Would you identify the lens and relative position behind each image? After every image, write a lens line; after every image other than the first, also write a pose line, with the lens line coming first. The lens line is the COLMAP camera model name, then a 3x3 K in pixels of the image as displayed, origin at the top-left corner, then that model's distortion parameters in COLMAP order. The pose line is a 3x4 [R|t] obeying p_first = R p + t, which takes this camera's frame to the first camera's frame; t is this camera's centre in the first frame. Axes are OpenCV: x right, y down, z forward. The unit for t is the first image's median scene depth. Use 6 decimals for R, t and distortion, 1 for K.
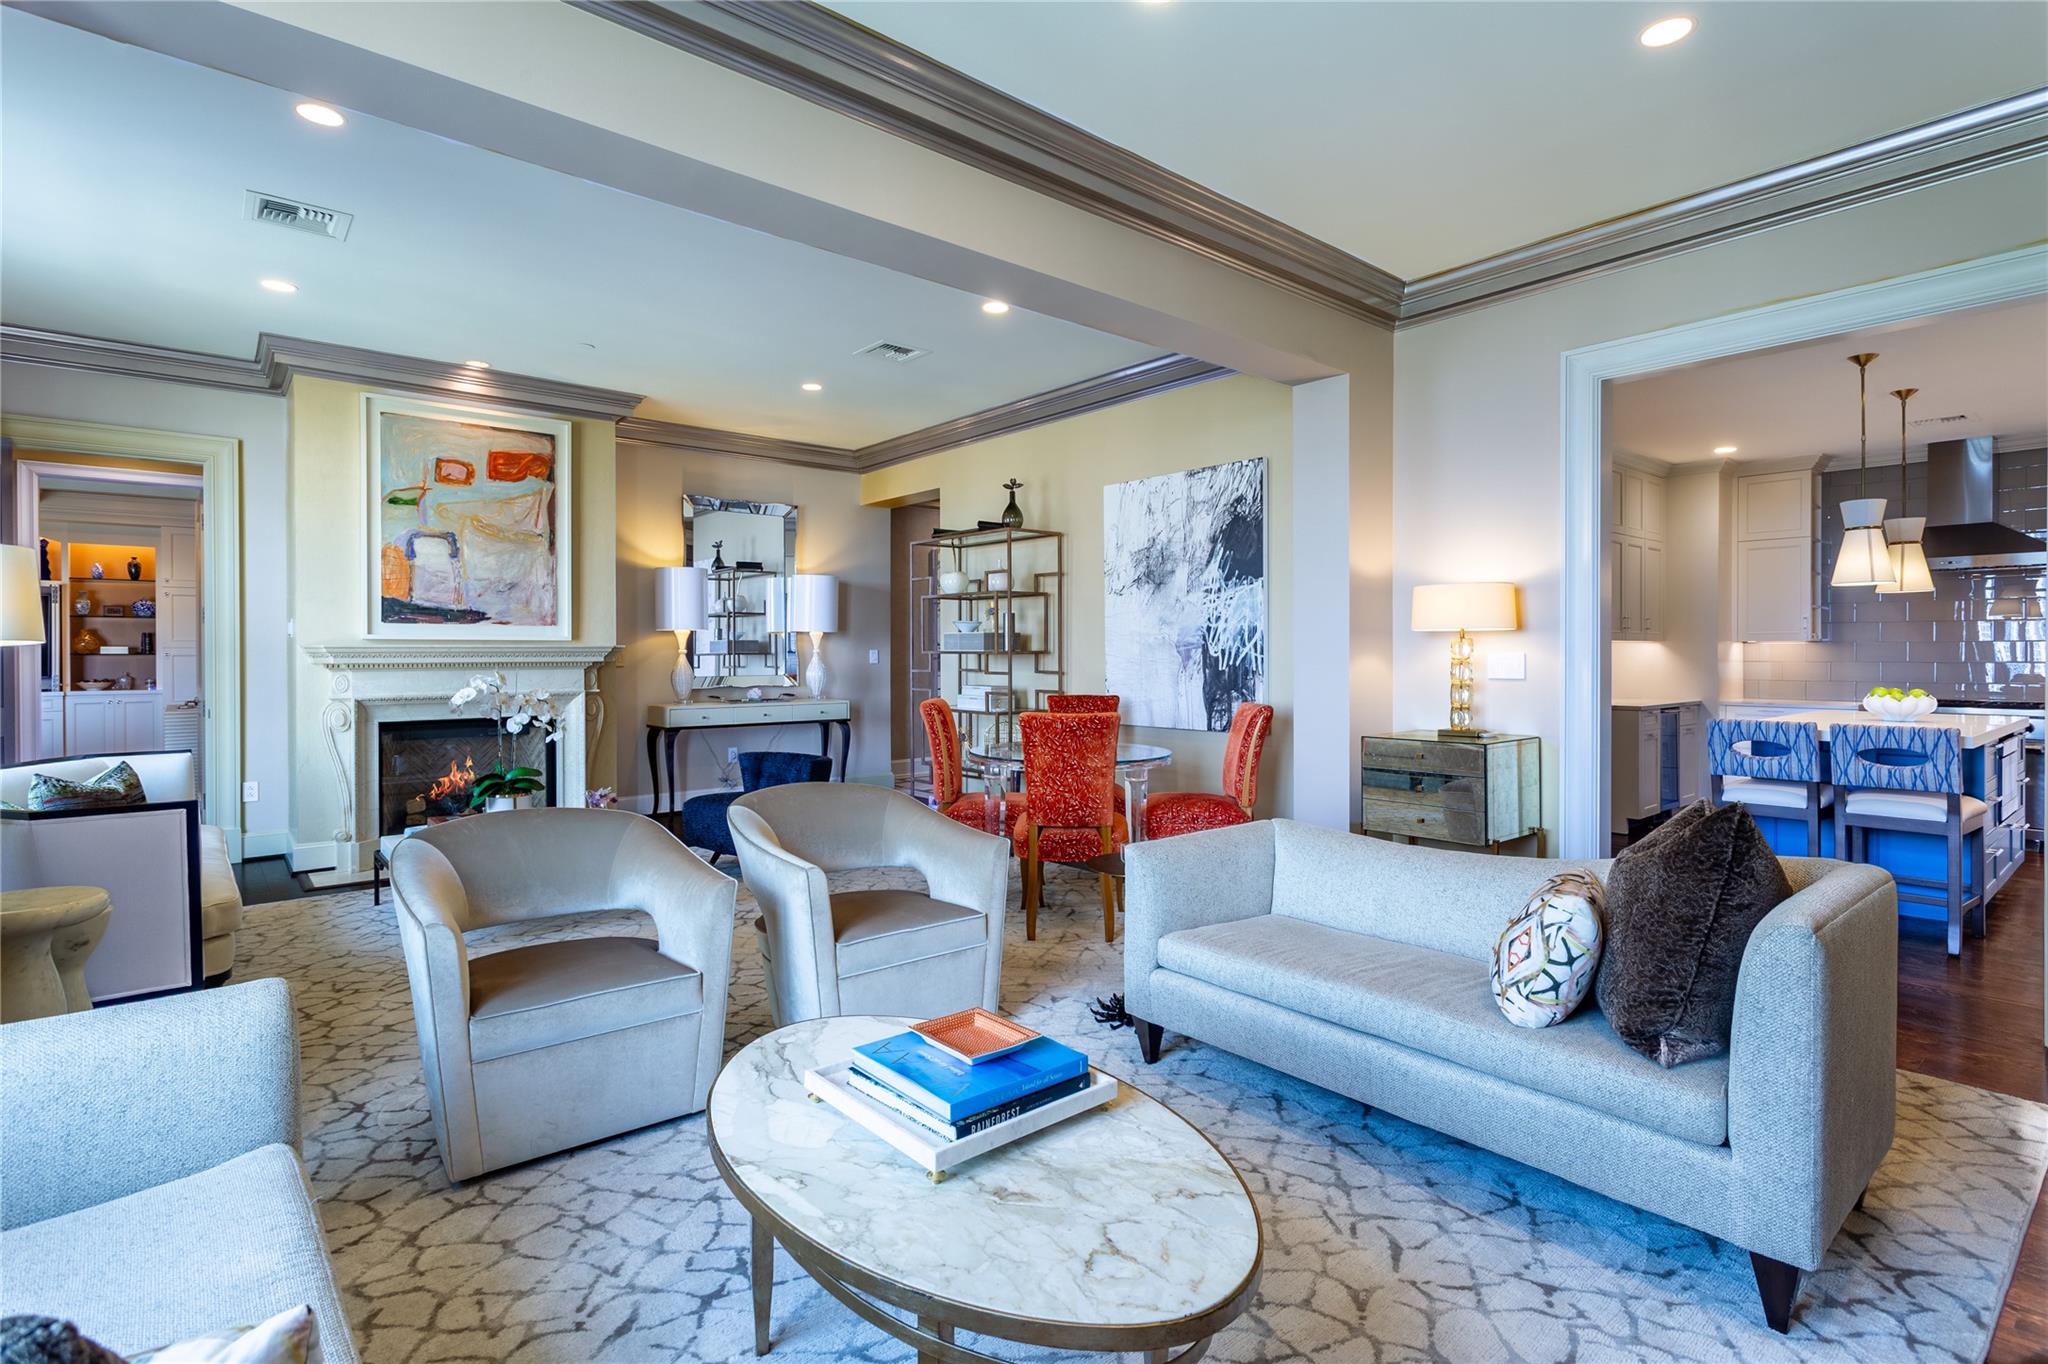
lens RADIAL K [[979.5, 0, 1020.0], [0, 979.5, 666.8], [0, 0, 1]] dist [0.000122, -0.000093]
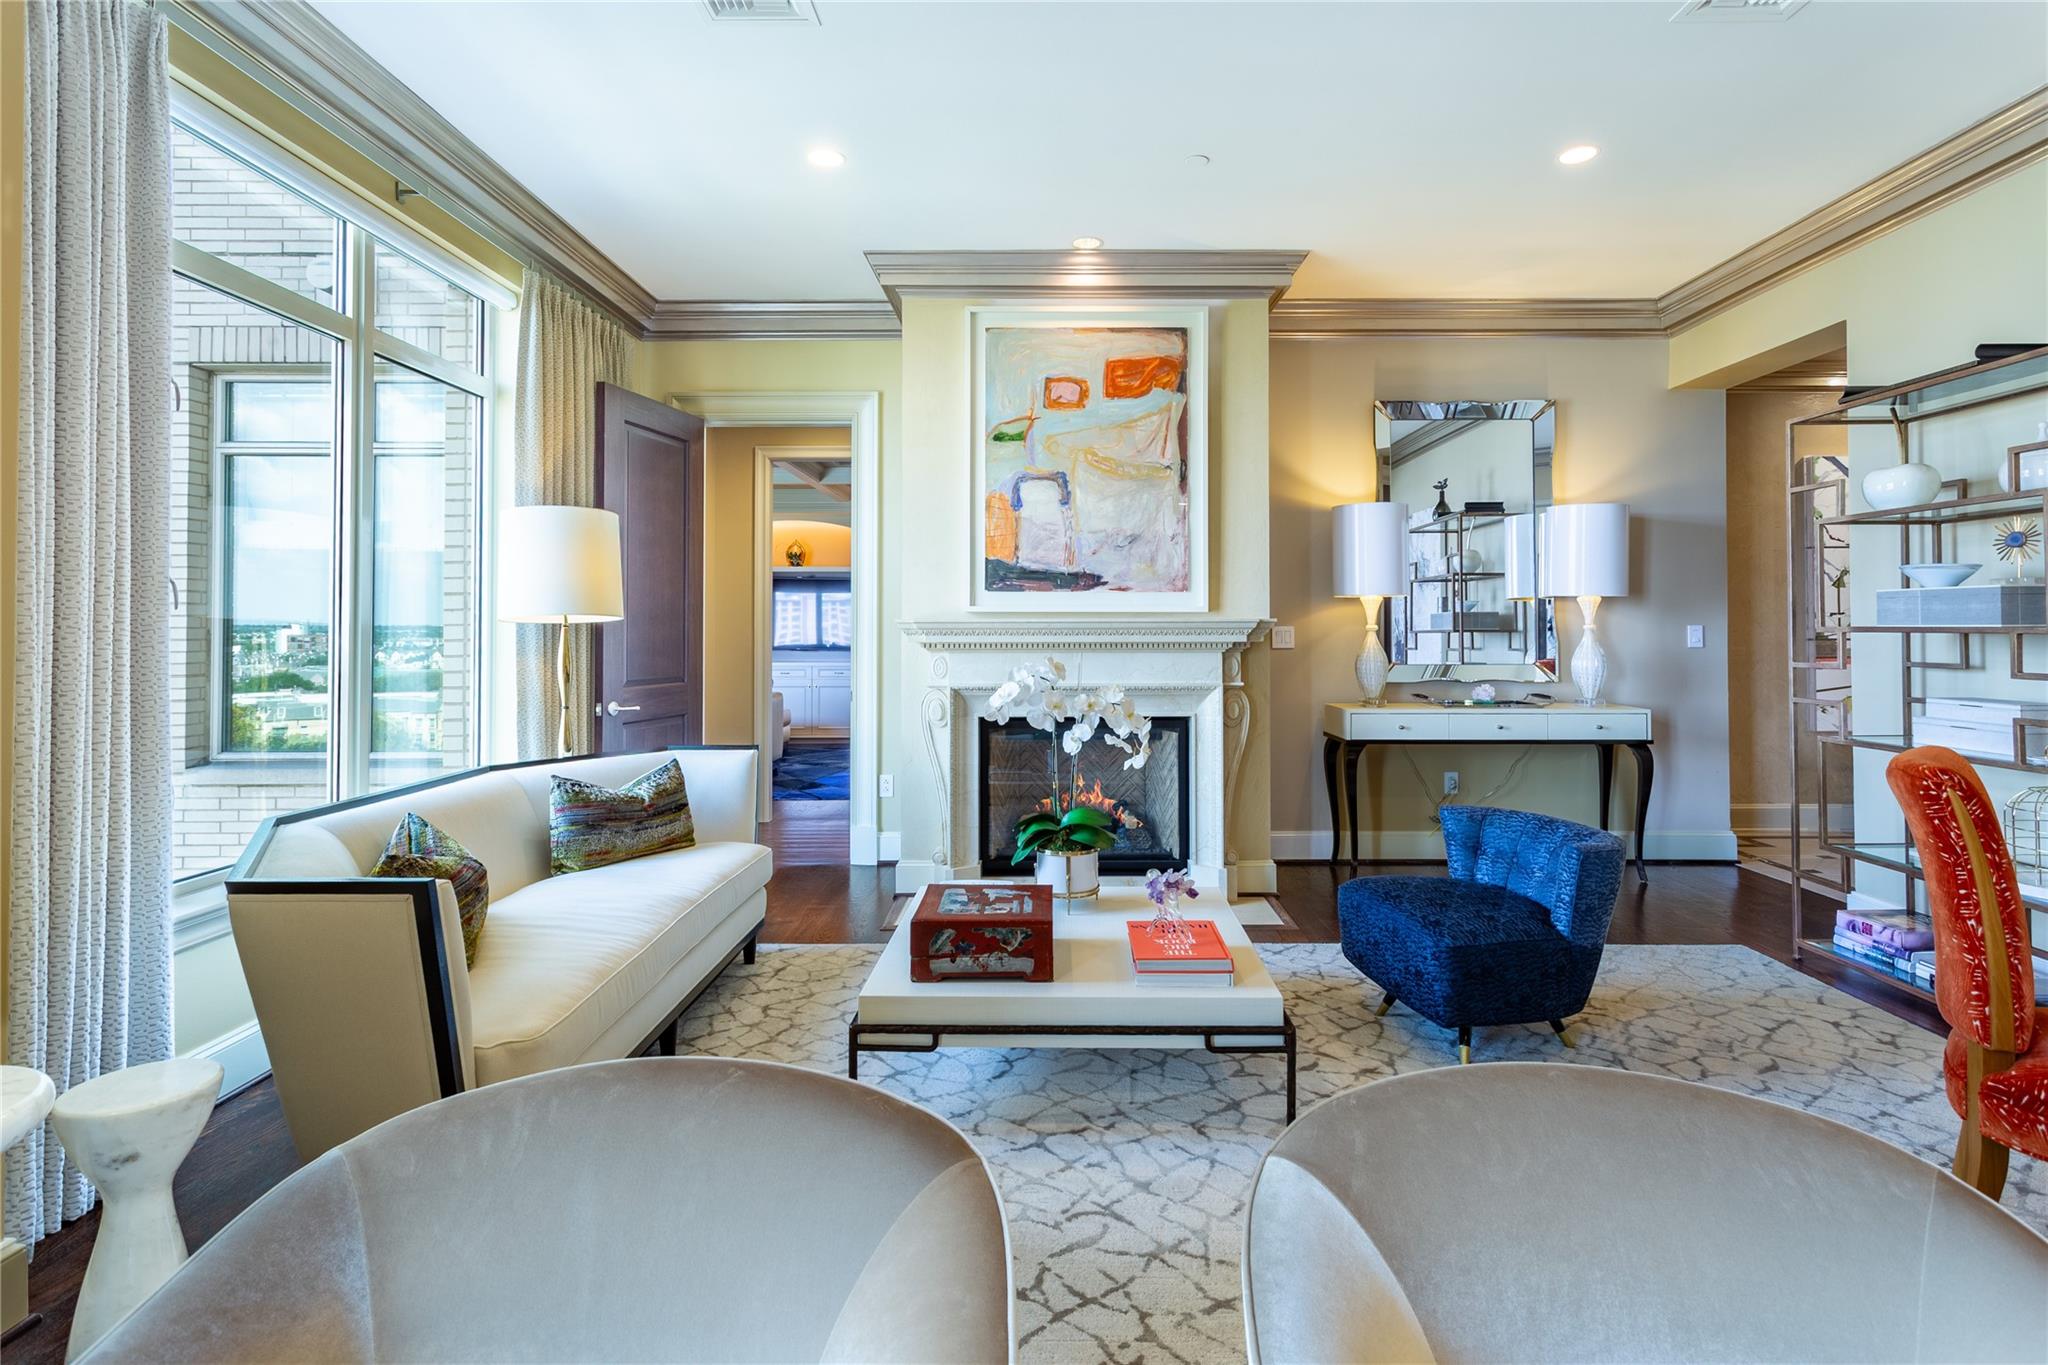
lens RADIAL K [[993.6, 0, 1064.7], [0, 993.6, 613.3], [0, 0, 1]] dist [0.001655, 0.000578]
pose [[0.771714, -0.009149, -0.635904, -0.085950], [-0.010419, 0.999580, -0.027025, -0.005776], [0.635884, 0.027480, 0.771295, 0.406458]]
